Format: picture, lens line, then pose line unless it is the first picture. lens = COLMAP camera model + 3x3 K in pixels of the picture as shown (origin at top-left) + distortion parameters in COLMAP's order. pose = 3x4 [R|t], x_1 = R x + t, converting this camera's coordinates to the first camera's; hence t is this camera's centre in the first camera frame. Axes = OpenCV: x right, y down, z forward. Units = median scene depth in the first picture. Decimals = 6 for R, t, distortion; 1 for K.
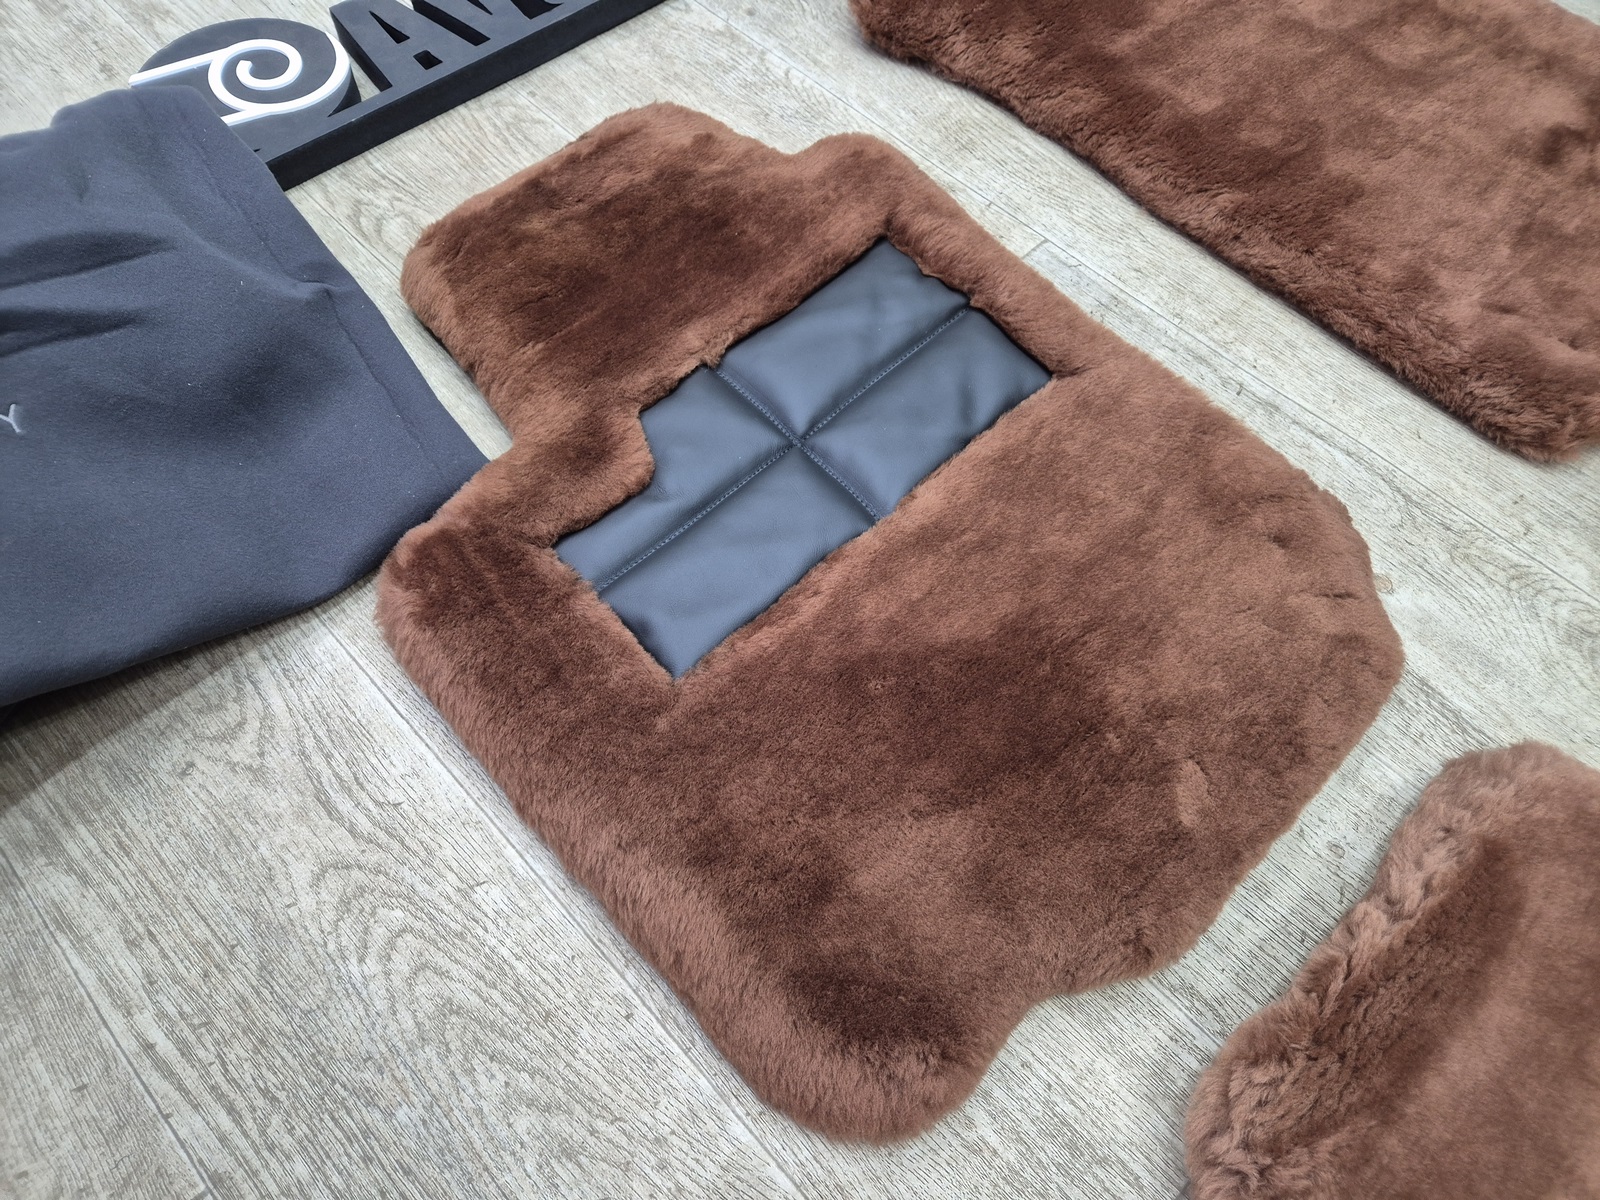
lens RADIAL K [[1064.8, 0, 793.4], [0, 1064.8, 617.3], [0, 0, 1]] dist [0.065741, -0.055385]
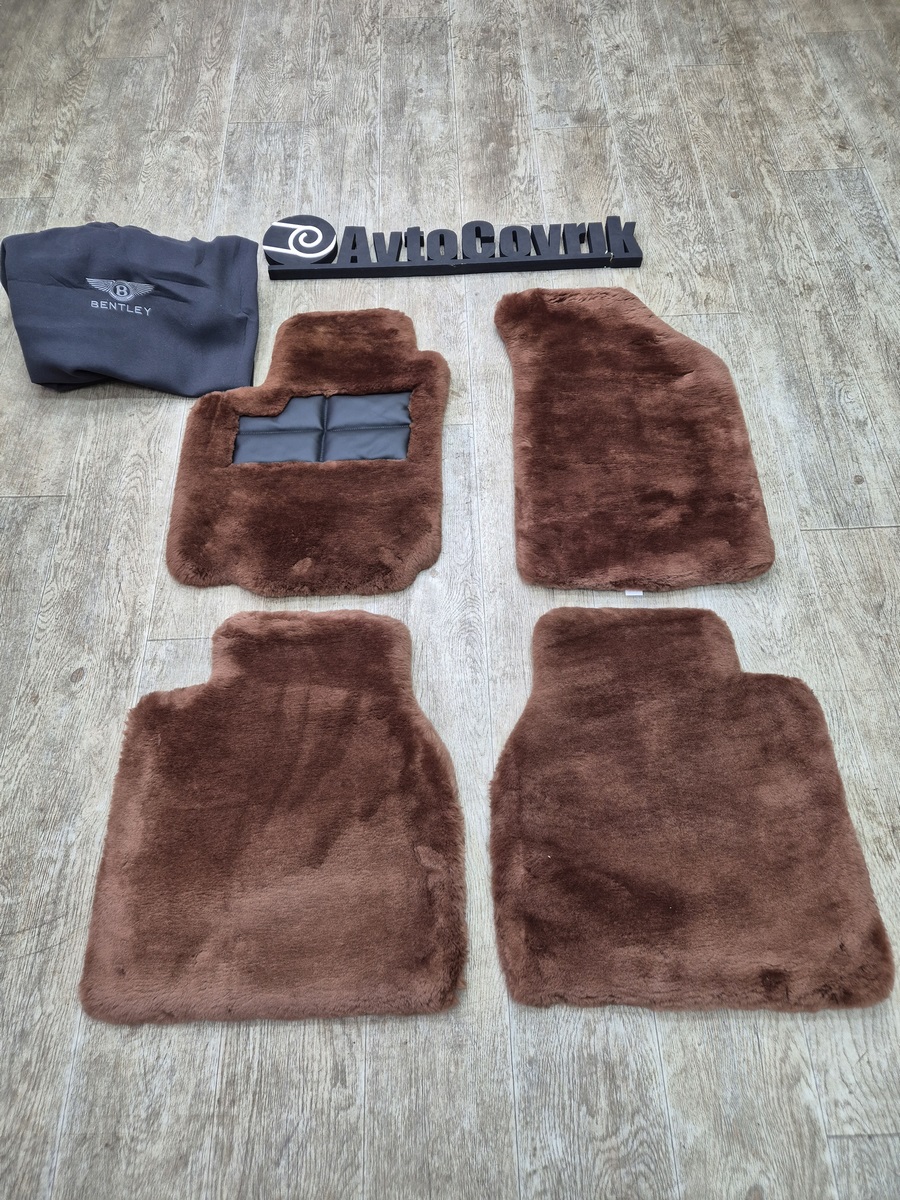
lens RADIAL K [[792.6, 0, 443.2], [0, 792.6, 595.1], [0, 0, 1]] dist [0.070947, -0.059411]
pose [[0.743800, 0.569917, -0.349222, 1.362990], [-0.562531, 0.815935, 0.133451, -0.285600], [0.360998, 0.097187, 0.927489, -0.966096]]
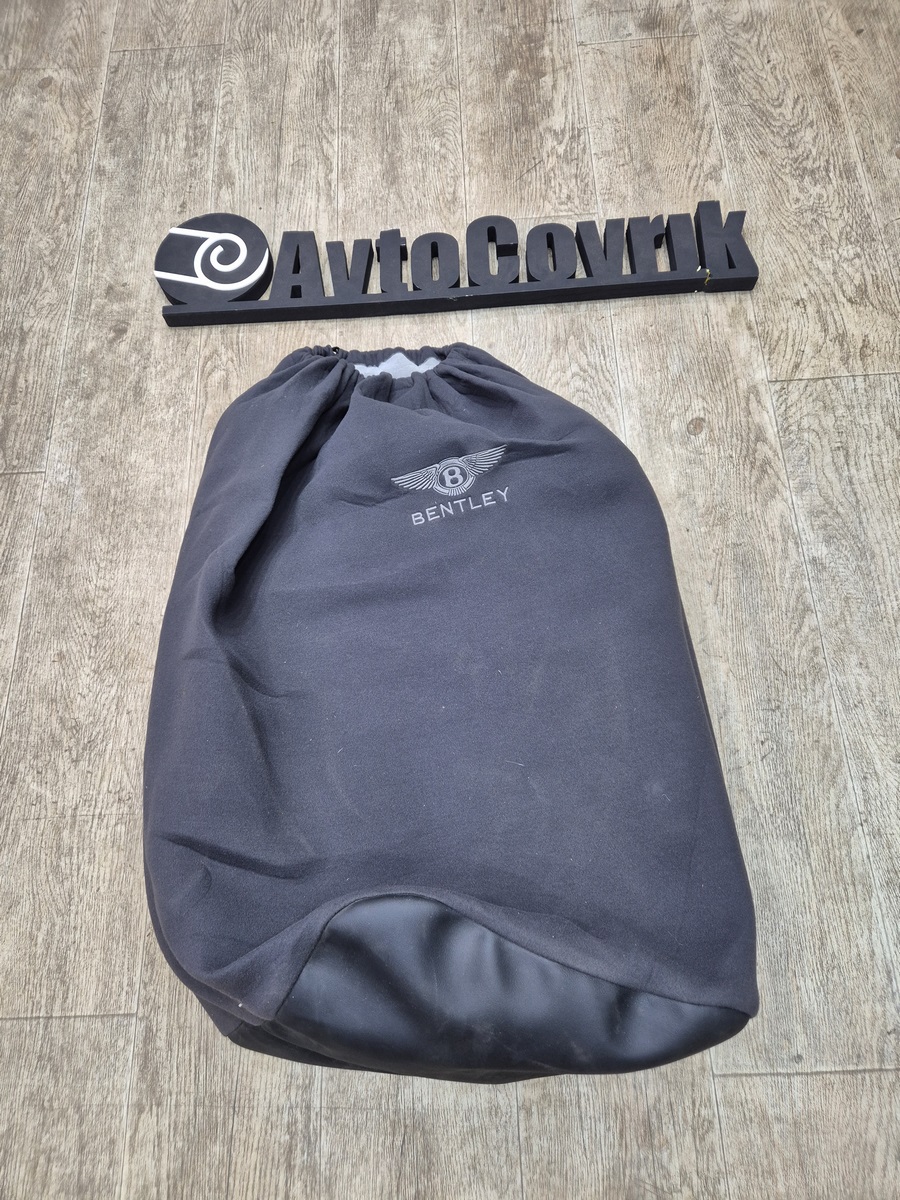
lens RADIAL K [[798.6, 0, 446.8], [0, 798.6, 607.4], [0, 0, 1]] dist [0.065741, -0.055385]
pose [[0.746662, 0.597388, -0.292614, 0.699799], [-0.540114, 0.801221, 0.257530, -0.755376], [0.388294, -0.034243, 0.920899, -0.166244]]
